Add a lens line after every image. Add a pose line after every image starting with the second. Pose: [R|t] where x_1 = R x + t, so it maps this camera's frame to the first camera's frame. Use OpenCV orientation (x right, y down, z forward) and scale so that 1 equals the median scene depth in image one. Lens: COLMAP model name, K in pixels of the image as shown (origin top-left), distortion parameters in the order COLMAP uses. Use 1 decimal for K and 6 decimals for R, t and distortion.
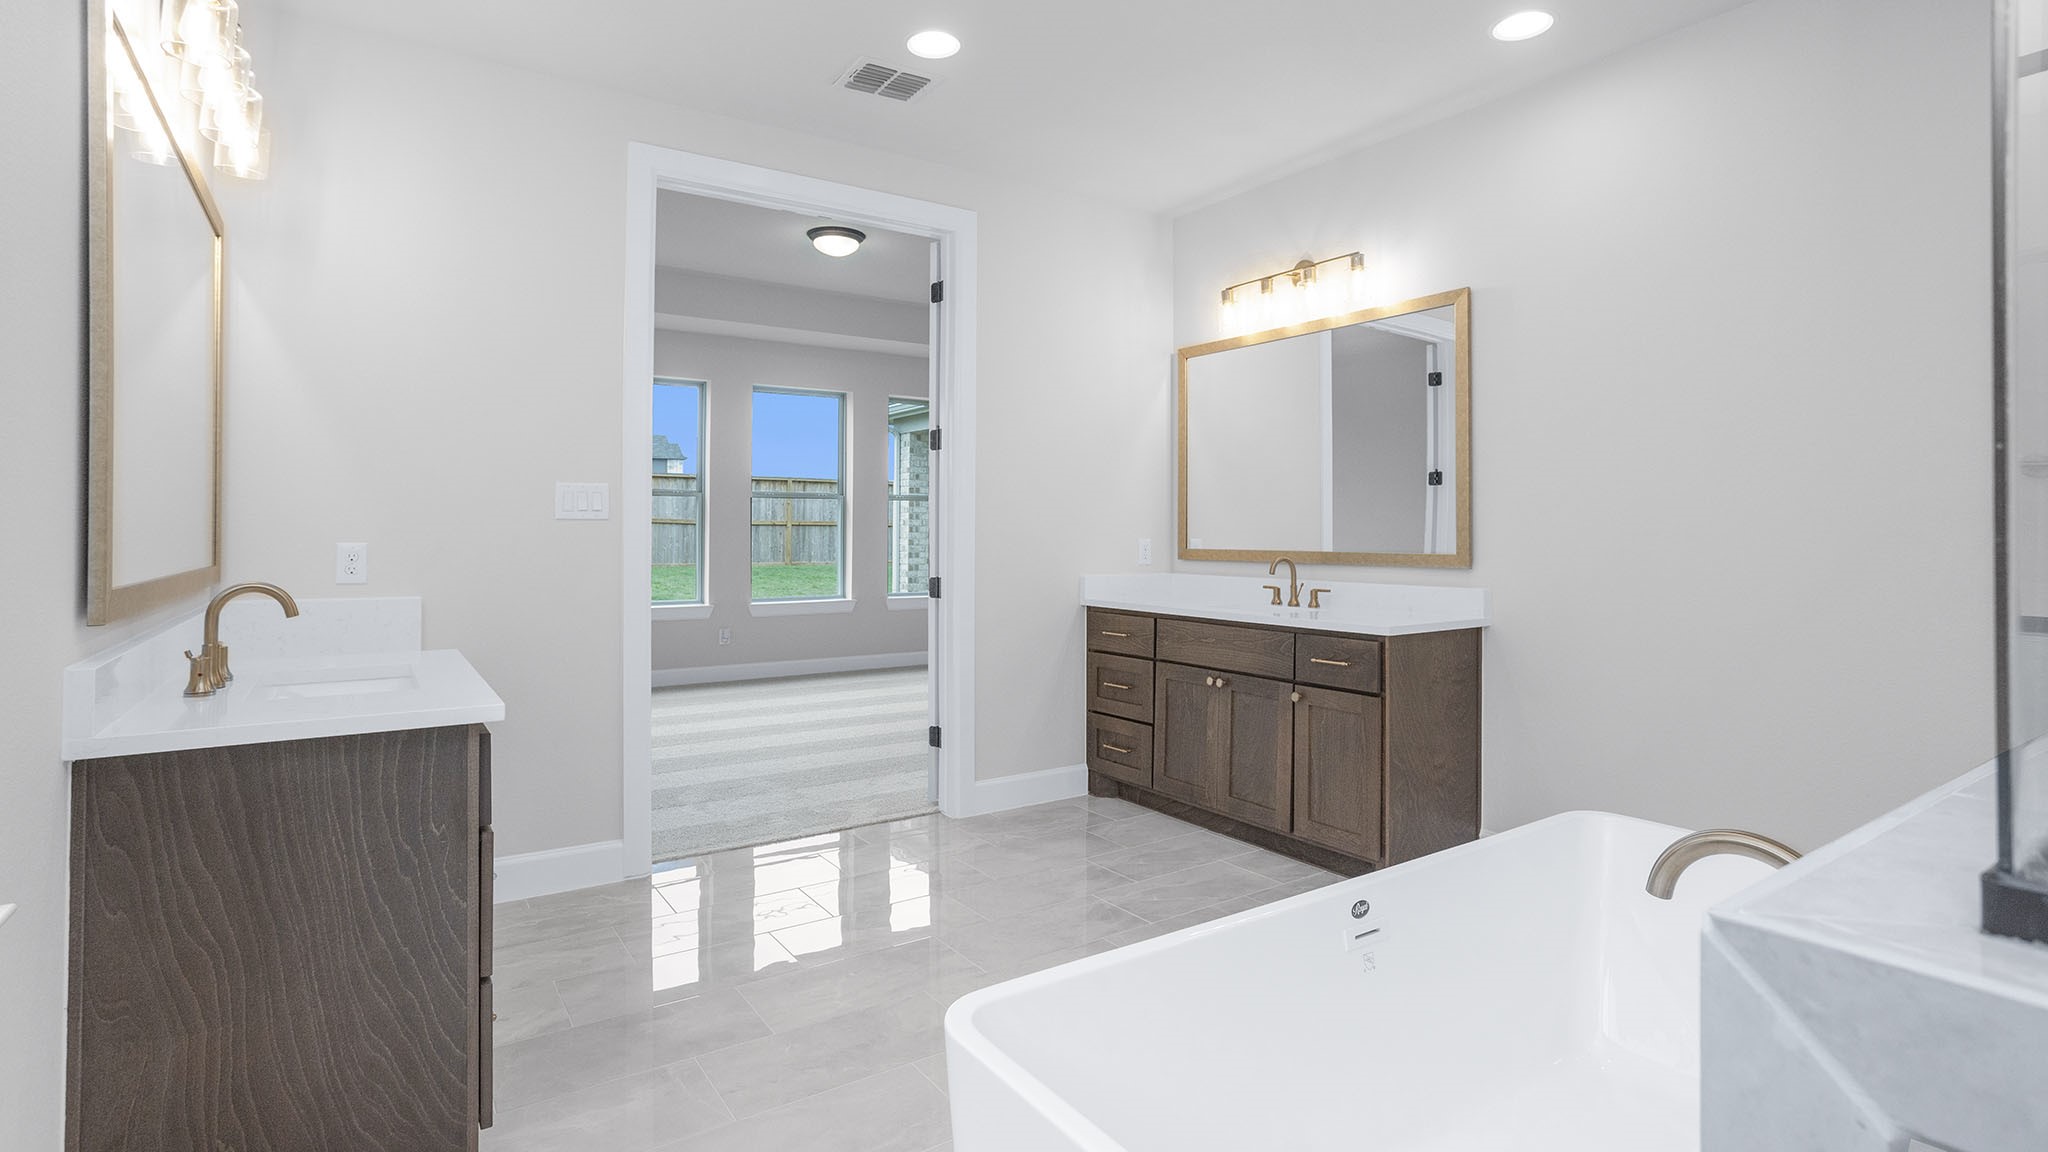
lens RADIAL K [[992.4, 0, 1024.6], [0, 992.4, 501.9], [0, 0, 1]] dist [-0.055436, 0.034078]
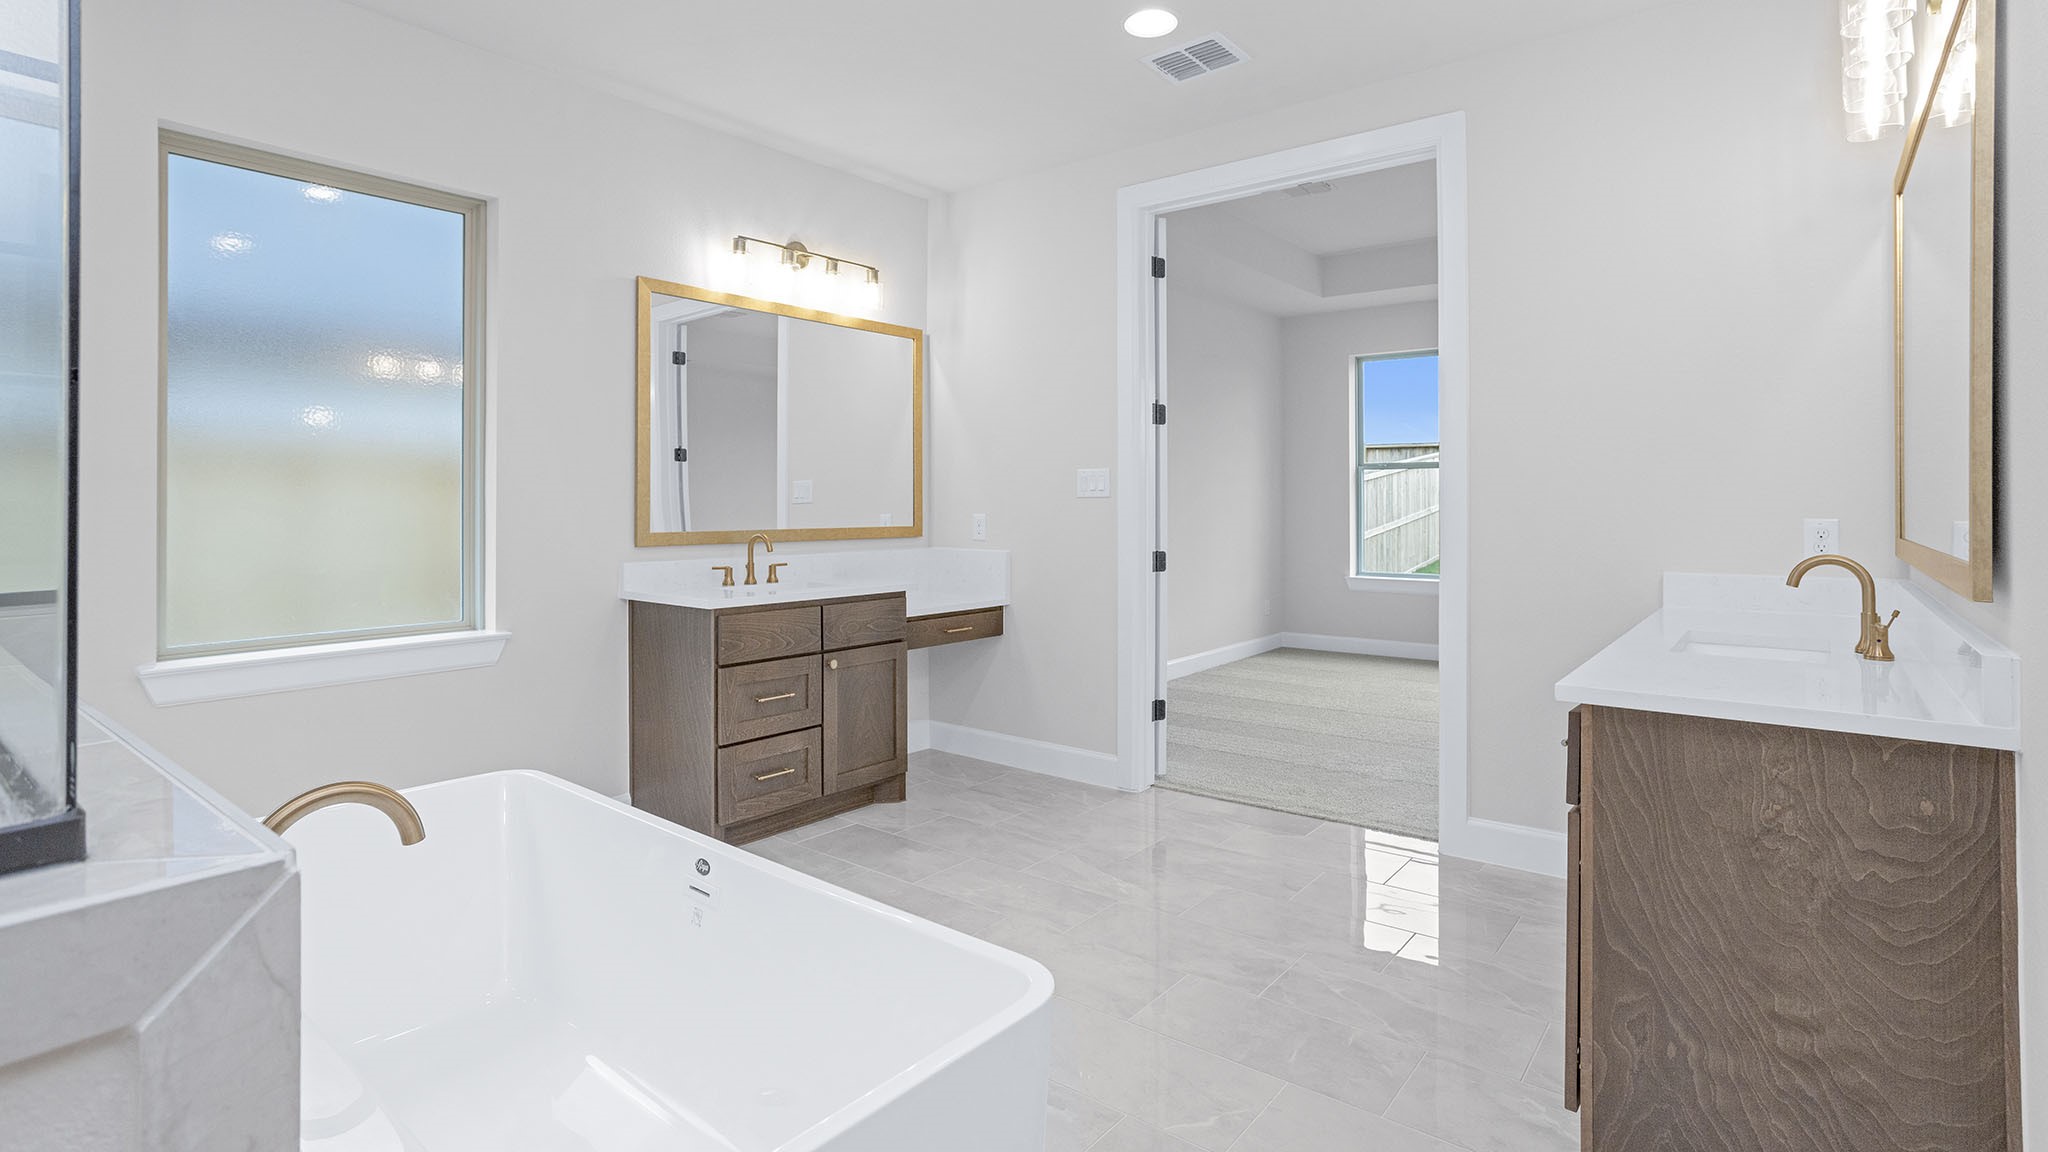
lens RADIAL K [[994.4, 0, 1024.4], [0, 994.4, 473.4], [0, 0, 1]] dist [-0.058907, 0.034794]
pose [[0.293223, -0.029698, -0.955583, 0.796999], [0.032566, 0.999248, -0.021062, 0.011457], [0.955489, -0.024943, 0.293970, 0.555004]]
